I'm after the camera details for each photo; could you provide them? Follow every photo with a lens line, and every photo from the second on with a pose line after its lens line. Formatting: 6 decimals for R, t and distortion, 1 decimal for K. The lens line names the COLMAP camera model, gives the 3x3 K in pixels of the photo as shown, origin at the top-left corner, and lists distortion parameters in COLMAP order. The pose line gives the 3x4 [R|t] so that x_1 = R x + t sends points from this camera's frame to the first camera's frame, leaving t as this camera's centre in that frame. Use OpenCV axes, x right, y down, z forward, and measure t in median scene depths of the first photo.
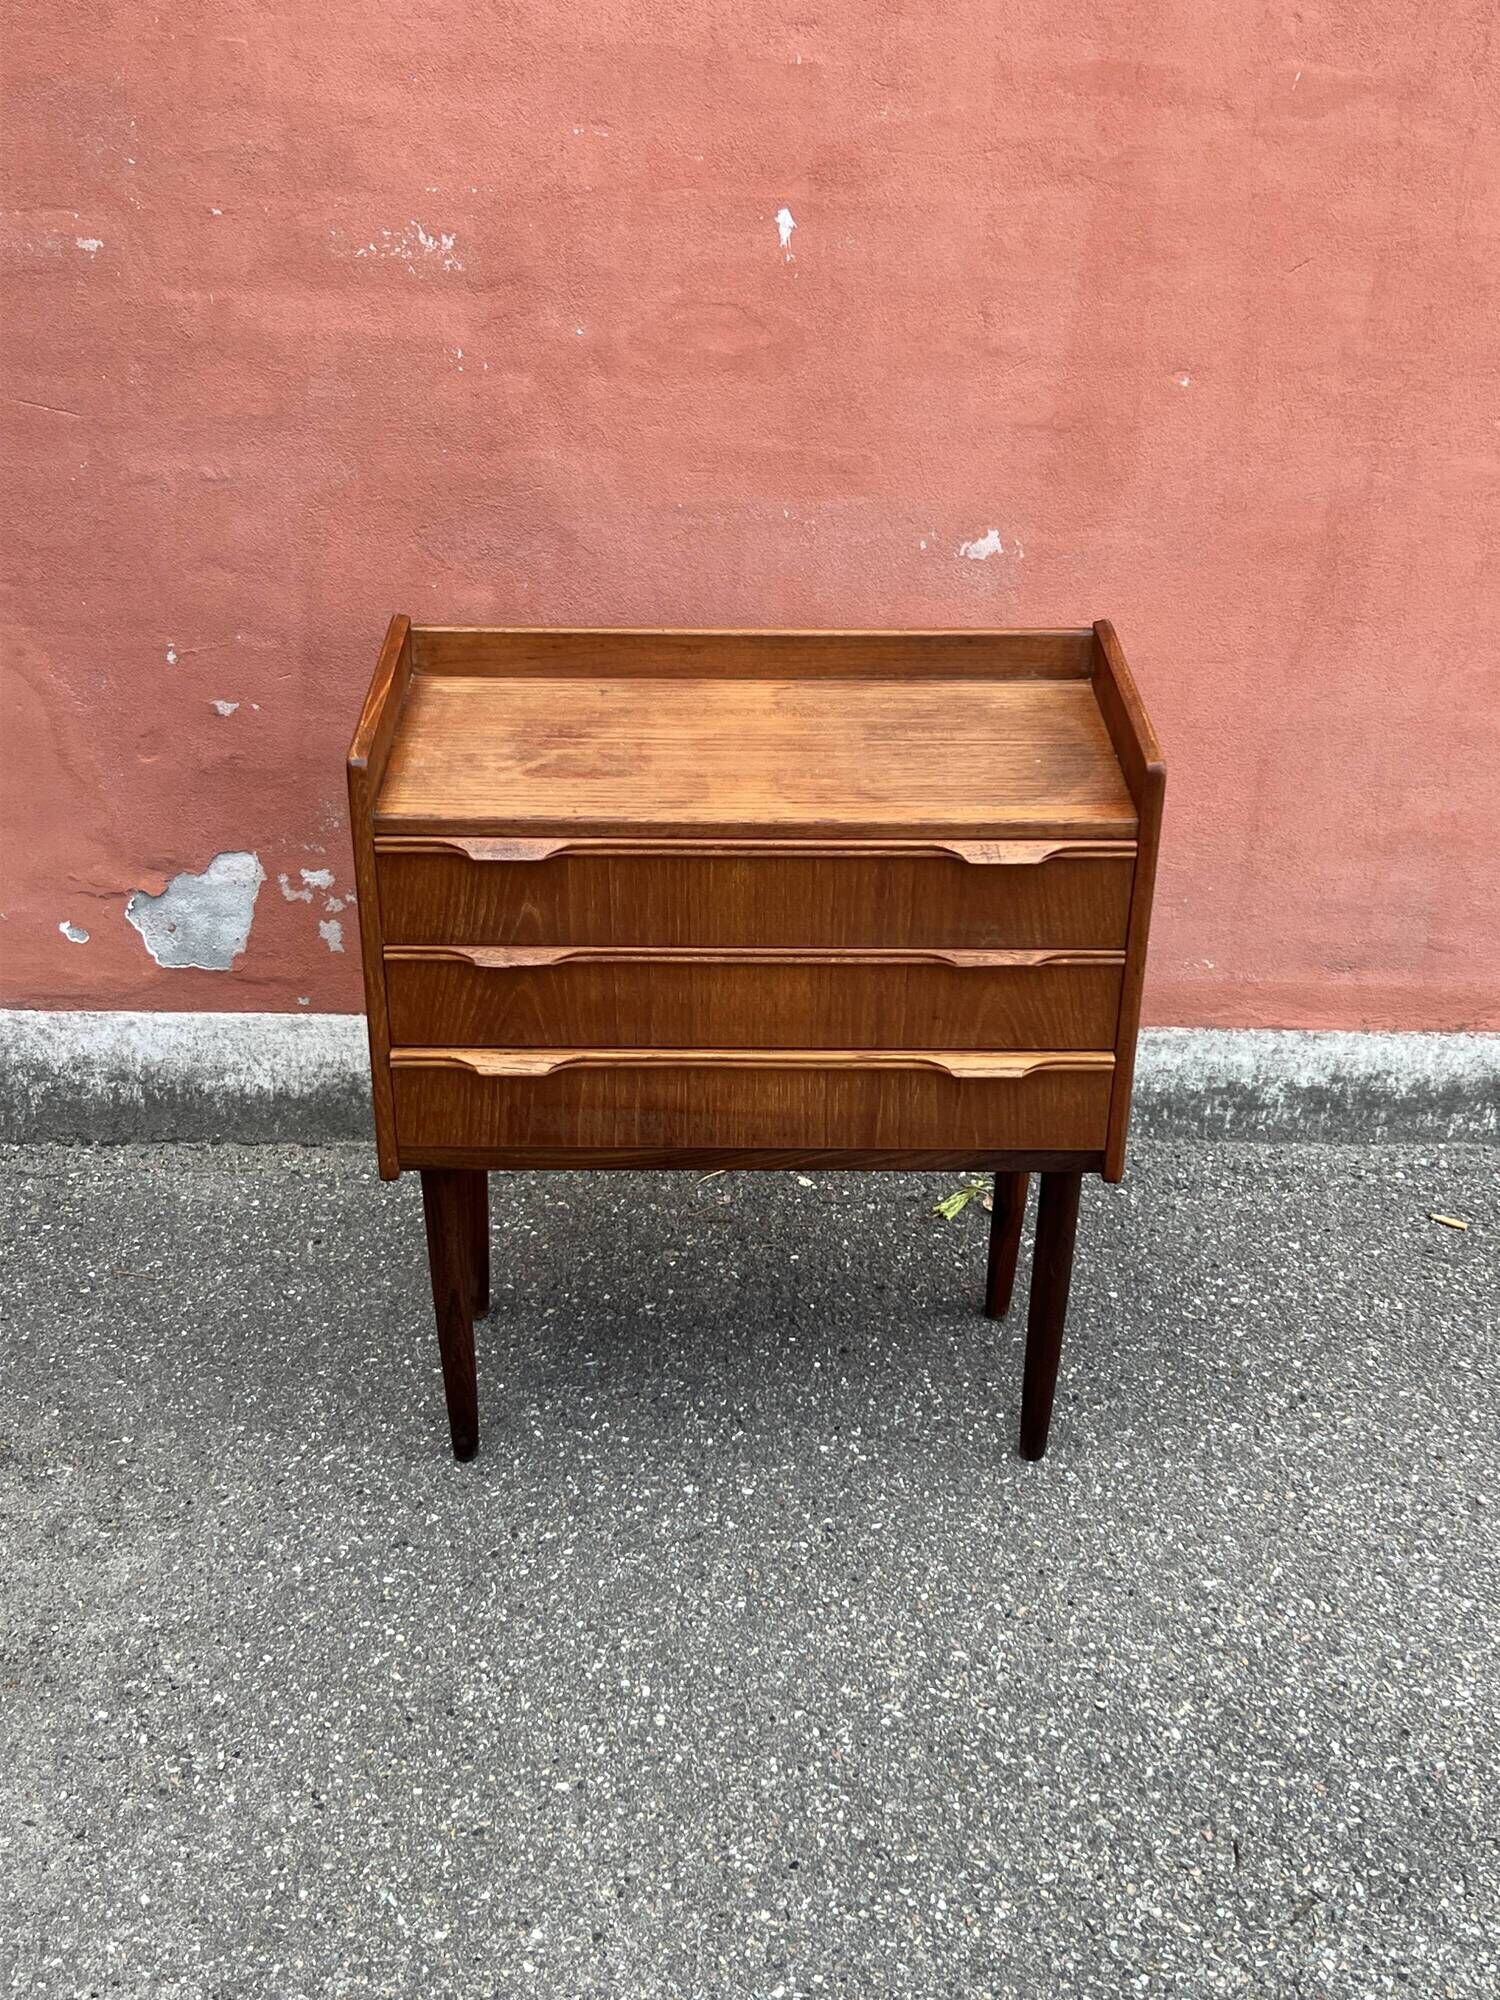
lens RADIAL K [[2354.2, 0, 744.9], [0, 2354.2, 986.7], [0, 0, 1]] dist [0.177402, -0.525814]
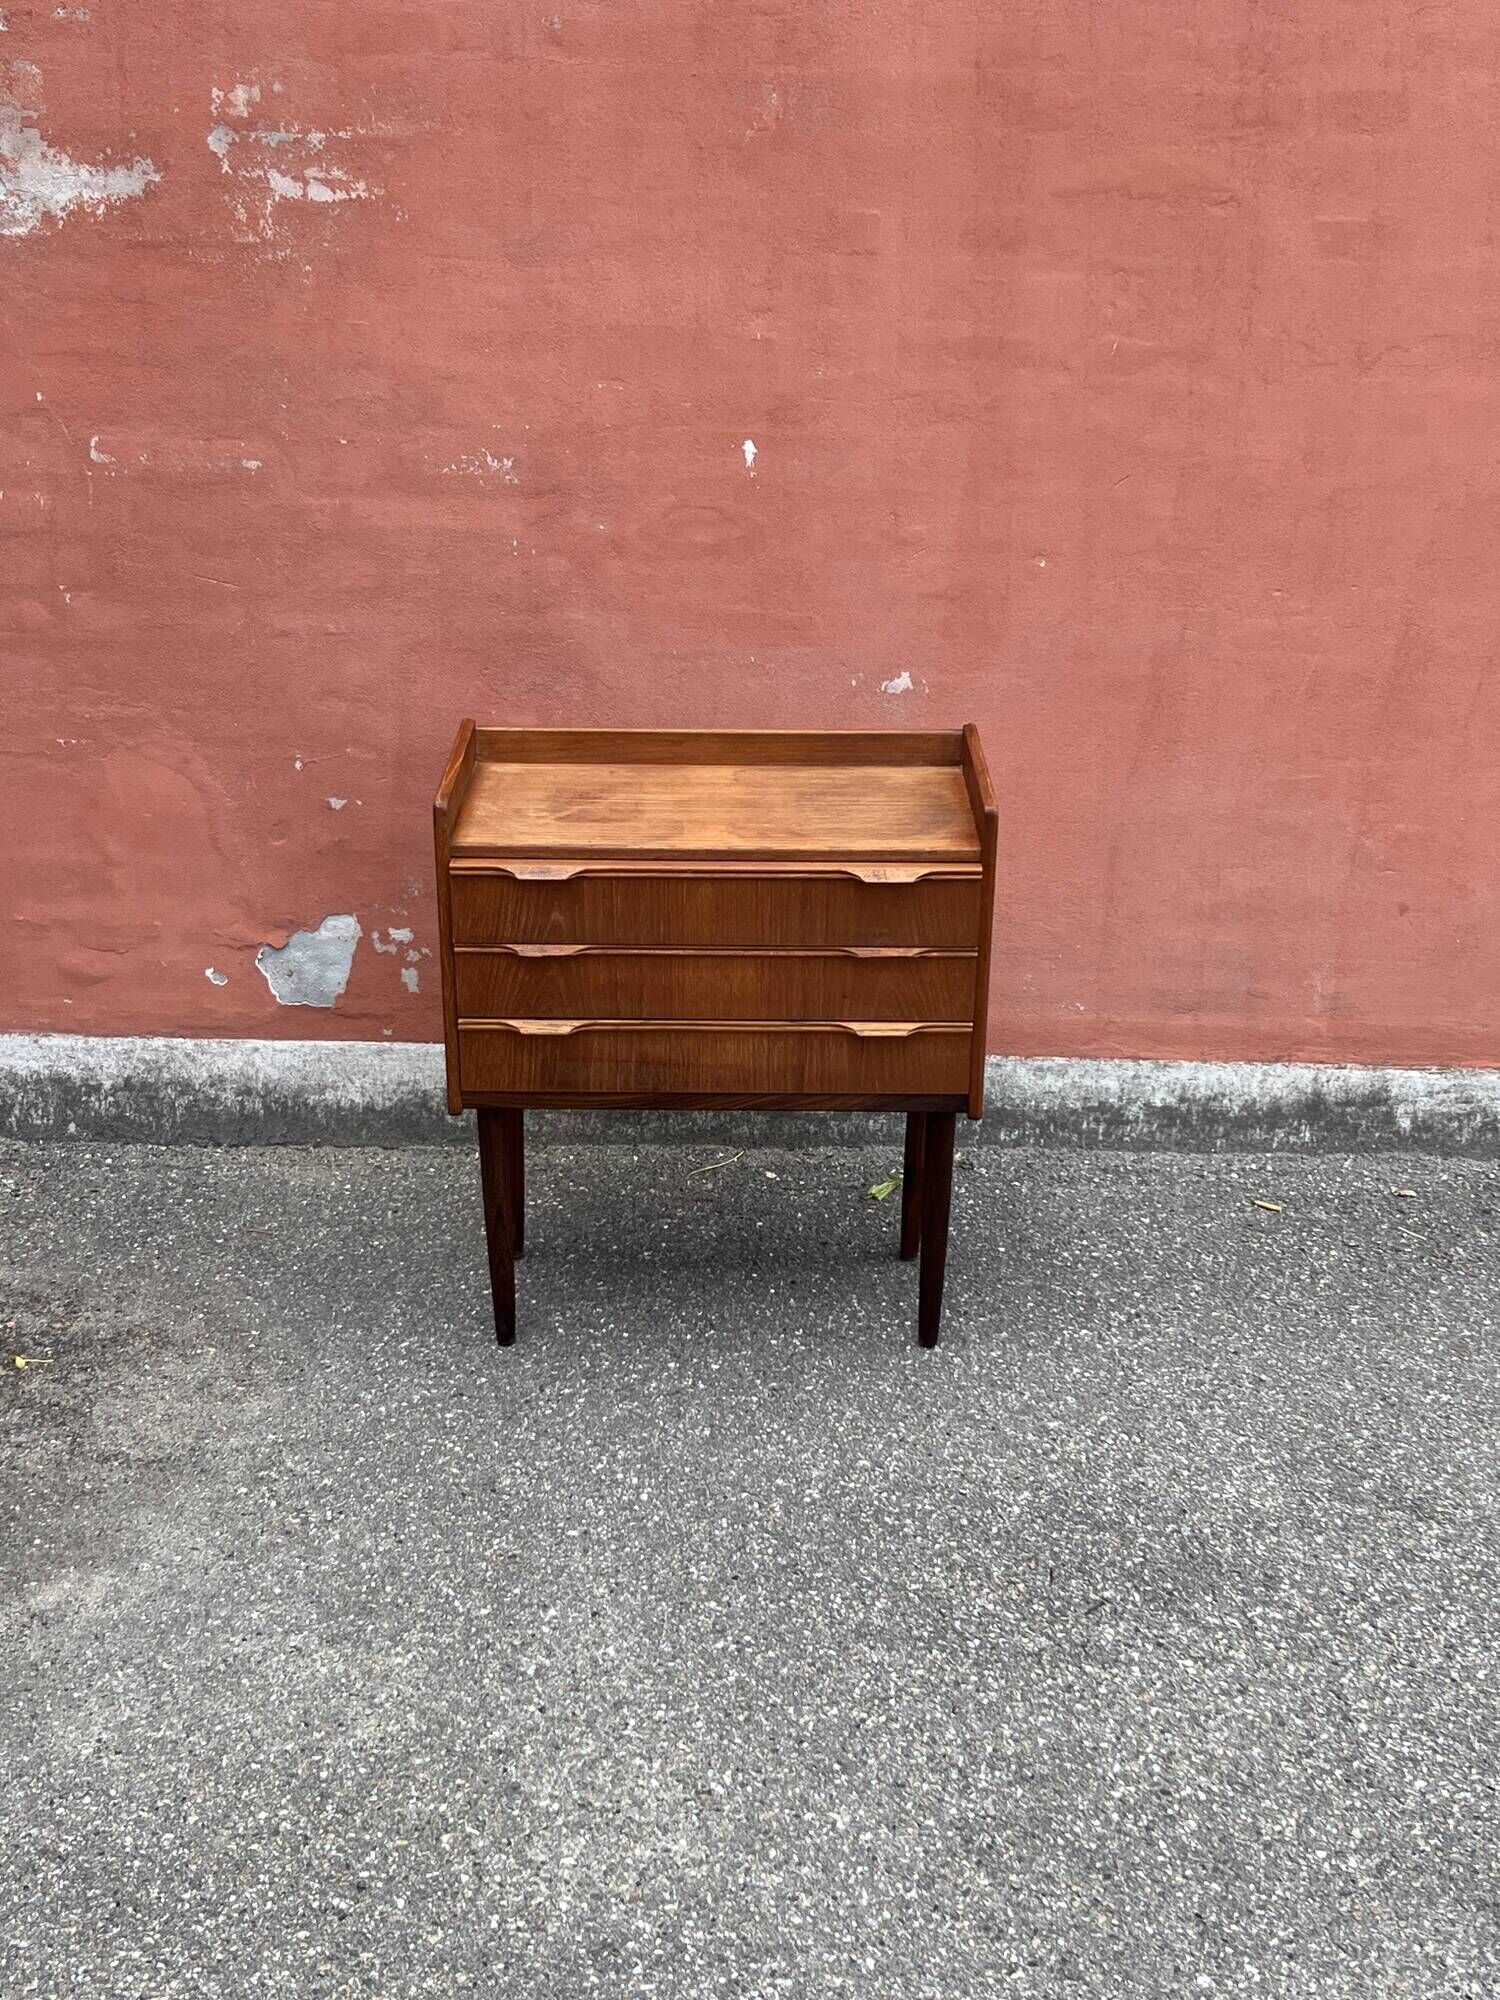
lens RADIAL K [[2370.0, 0, 739.2], [0, 2370.0, 1009.8], [0, 0, 1]] dist [0.216503, -0.700628]
pose [[0.999761, 0.004573, -0.021389, 0.041043], [-0.006582, 0.995476, -0.094786, 0.133546], [0.020859, 0.094905, 0.995268, -0.349498]]
